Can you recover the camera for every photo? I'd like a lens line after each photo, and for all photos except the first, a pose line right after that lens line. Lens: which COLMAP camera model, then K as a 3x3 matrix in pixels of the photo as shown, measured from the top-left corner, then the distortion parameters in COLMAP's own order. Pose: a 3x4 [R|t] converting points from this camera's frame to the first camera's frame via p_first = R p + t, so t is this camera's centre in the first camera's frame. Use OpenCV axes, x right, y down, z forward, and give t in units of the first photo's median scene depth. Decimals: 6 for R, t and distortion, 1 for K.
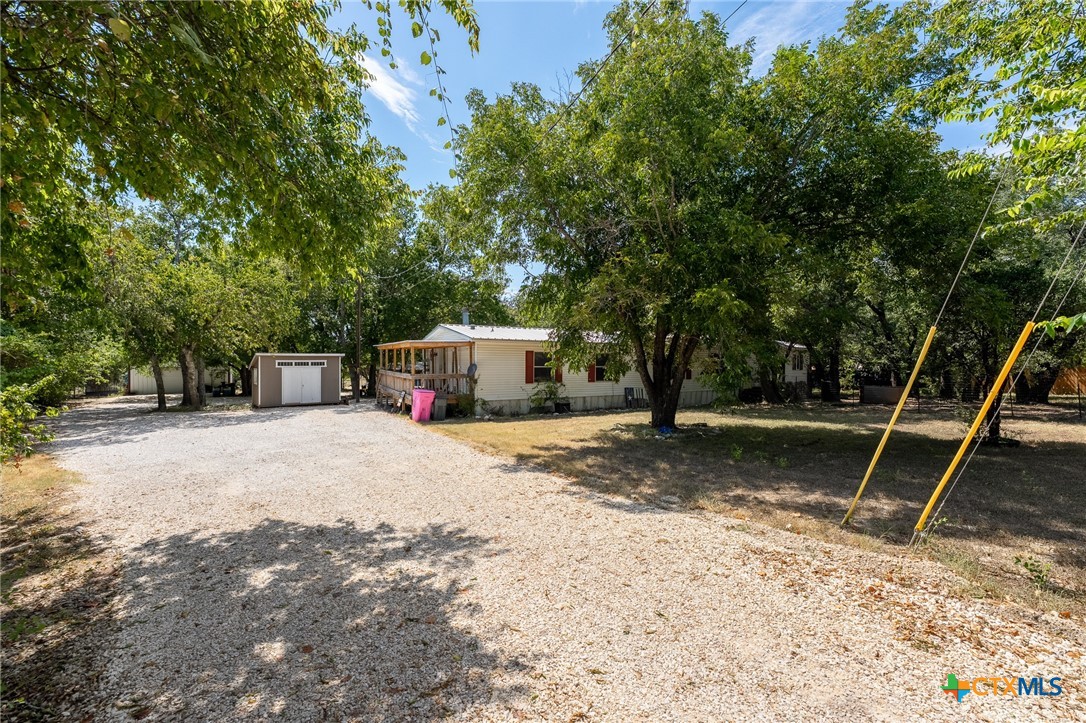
lens RADIAL K [[431.7, 0, 543.5], [0, 431.7, 363.6], [0, 0, 1]] dist [0.001542, 0.000075]
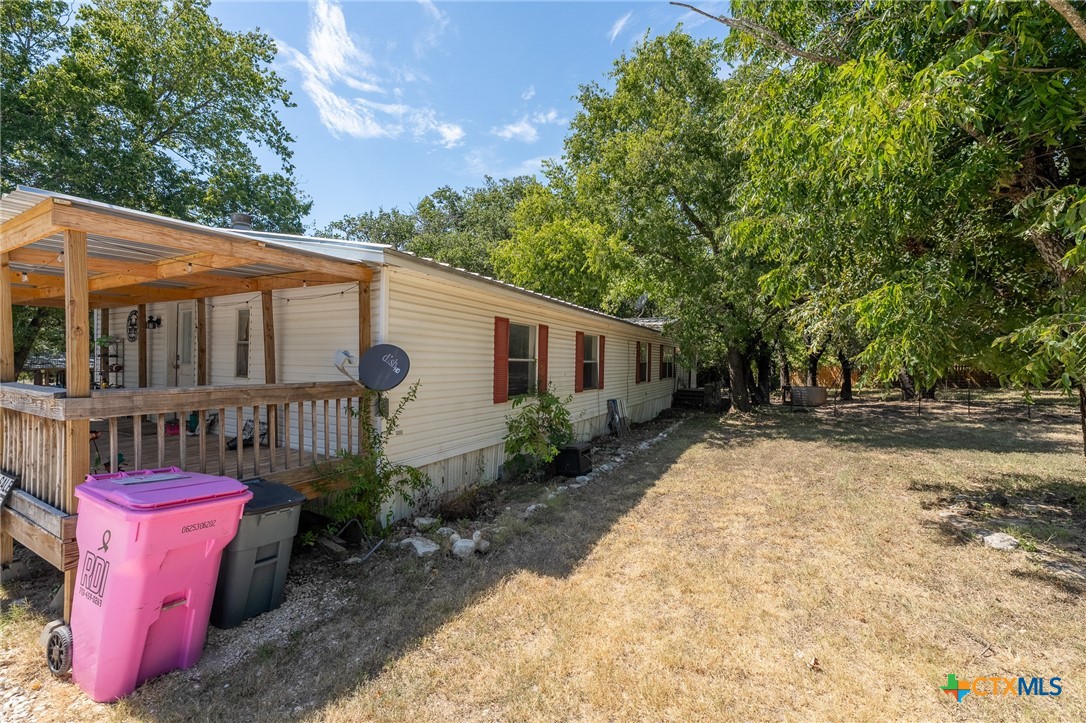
lens RADIAL K [[431.7, 0, 541.6], [0, 431.7, 364.4], [0, 0, 1]] dist [0.001542, 0.000075]
pose [[0.846270, 0.005283, 0.532729, -0.220850], [-0.007491, 0.999970, 0.001983, 0.011357], [-0.532702, -0.005669, 0.846284, 0.704011]]
